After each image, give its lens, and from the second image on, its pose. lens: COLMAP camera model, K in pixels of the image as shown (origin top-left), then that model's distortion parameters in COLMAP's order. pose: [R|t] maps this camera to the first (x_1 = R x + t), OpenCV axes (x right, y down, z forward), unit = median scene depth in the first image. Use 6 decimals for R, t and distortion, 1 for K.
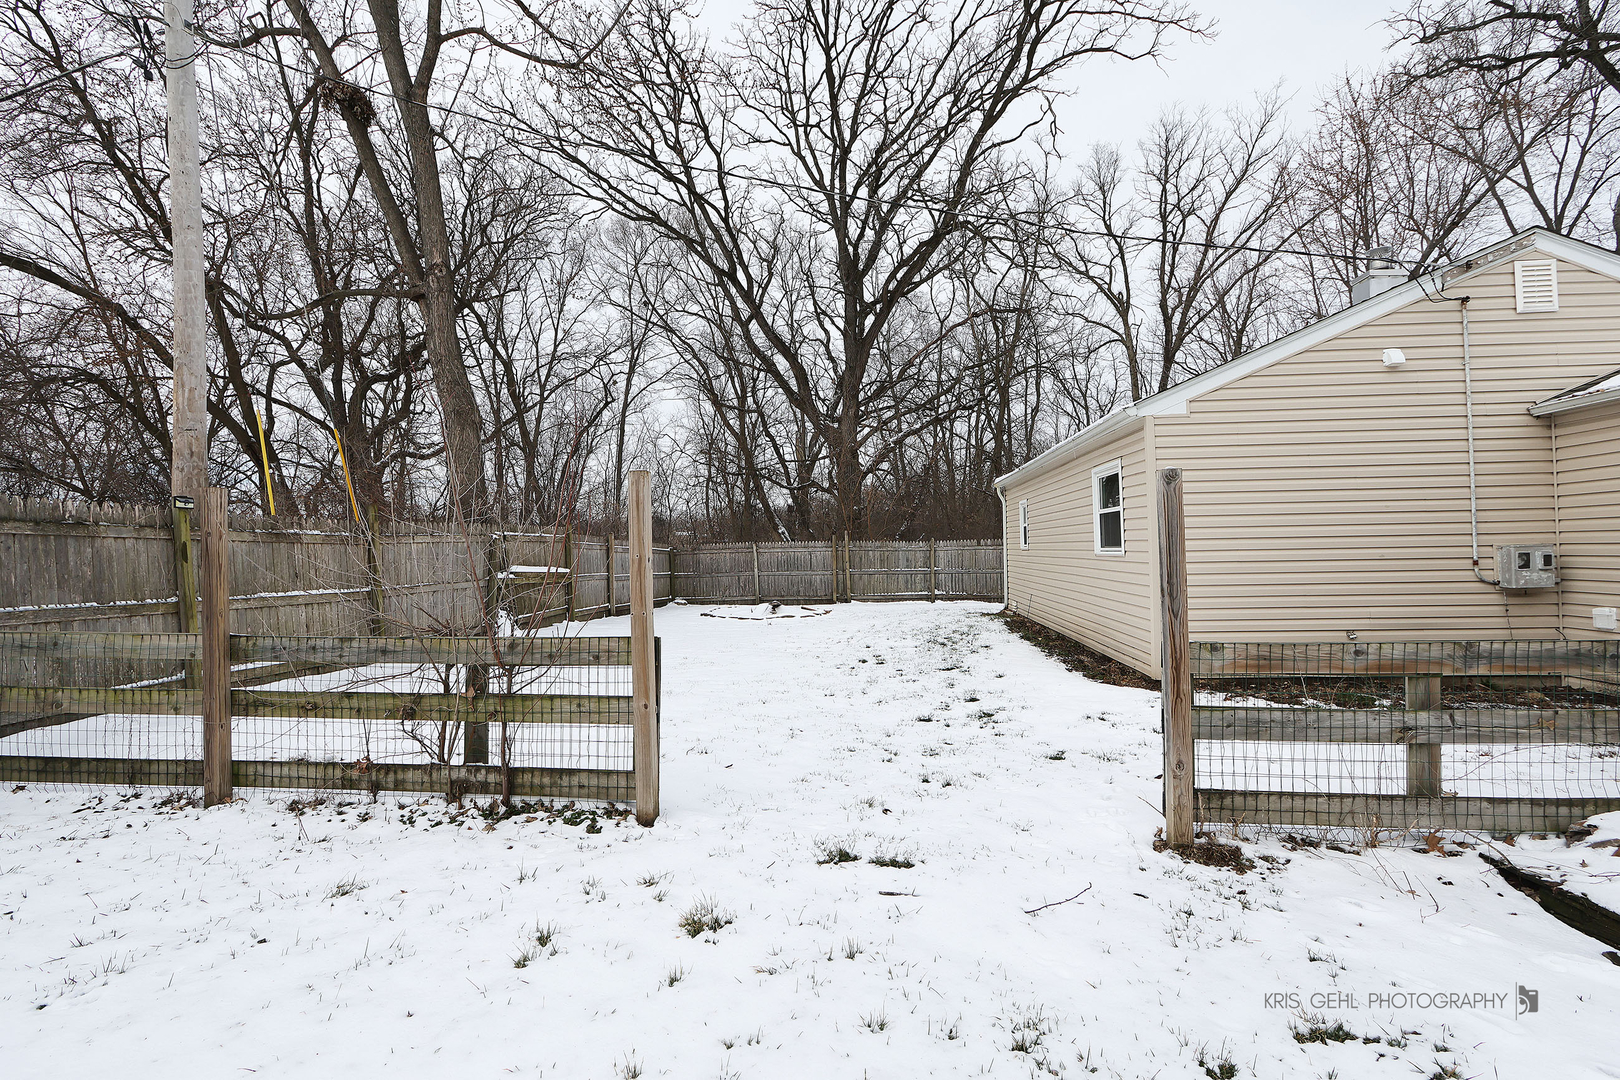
lens RADIAL K [[743.0, 0, 810.0], [0, 743.0, 540.0], [0, 0, 1]] dist [-0.018024, 0.005652]
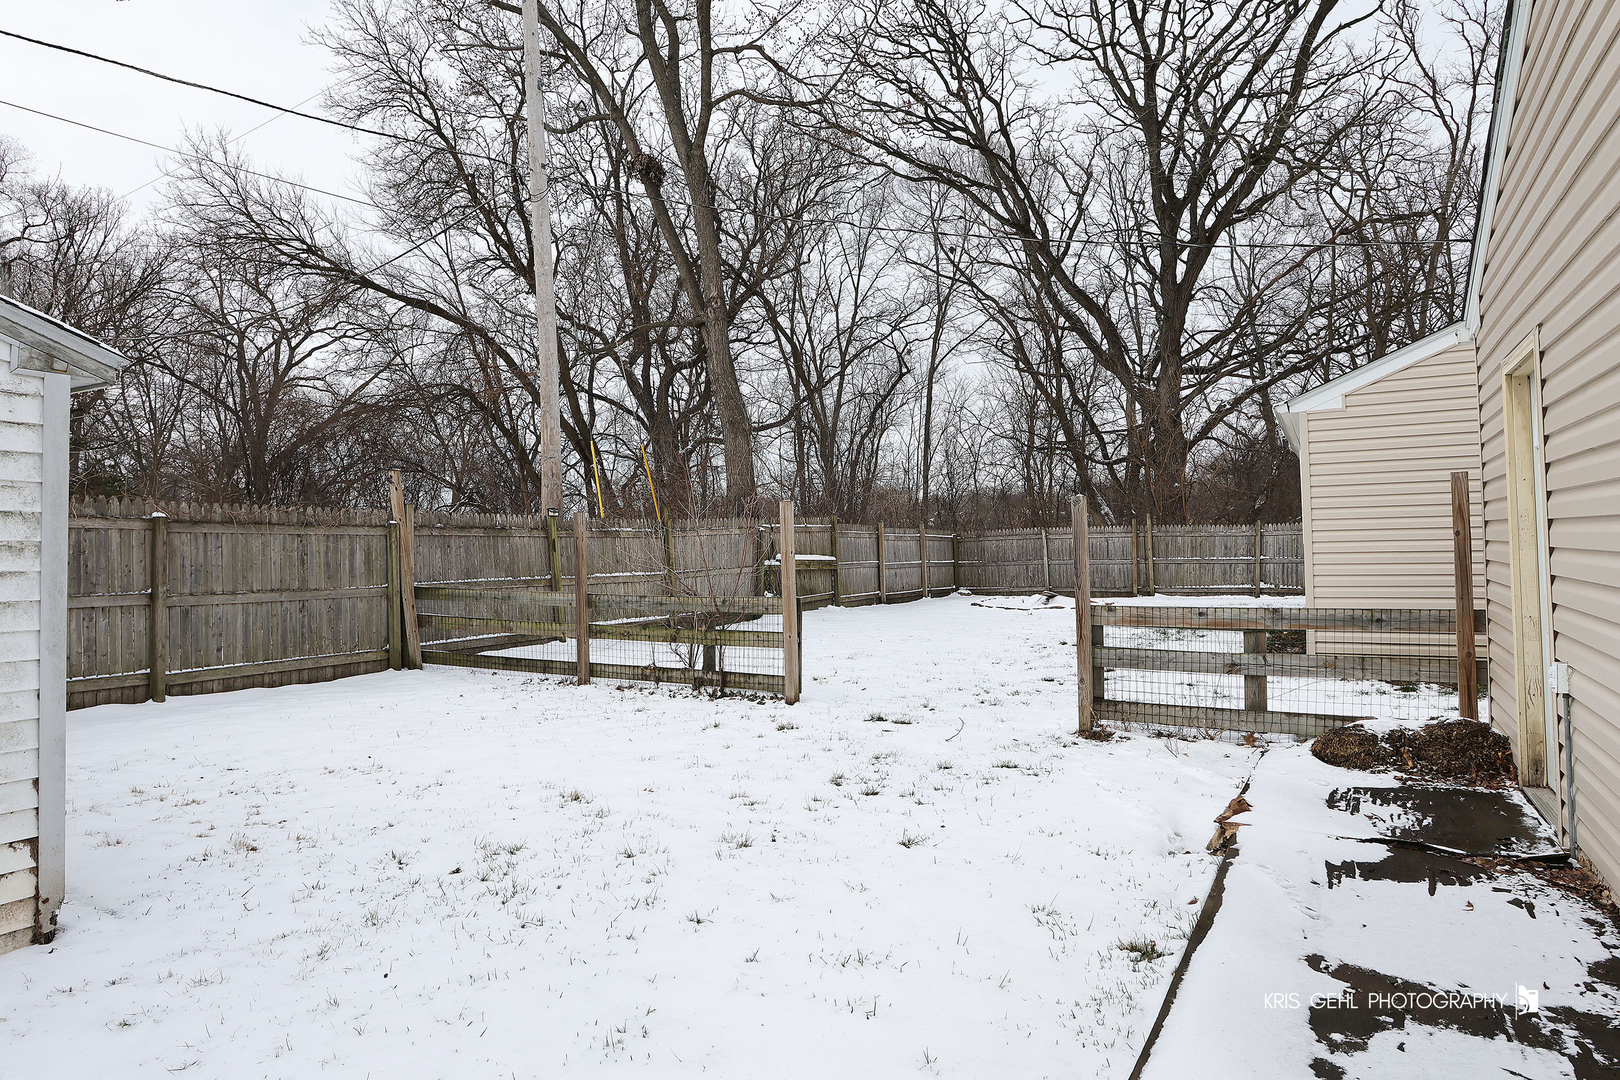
lens RADIAL K [[944.2, 0, 810.0], [0, 944.2, 540.0], [0, 0, 1]] dist [0.000974, 0.000385]
pose [[0.919263, -0.004292, -0.393622, 0.125024], [0.012745, 0.999741, 0.018864, -0.007900], [0.393439, -0.022358, 0.919079, -0.182037]]
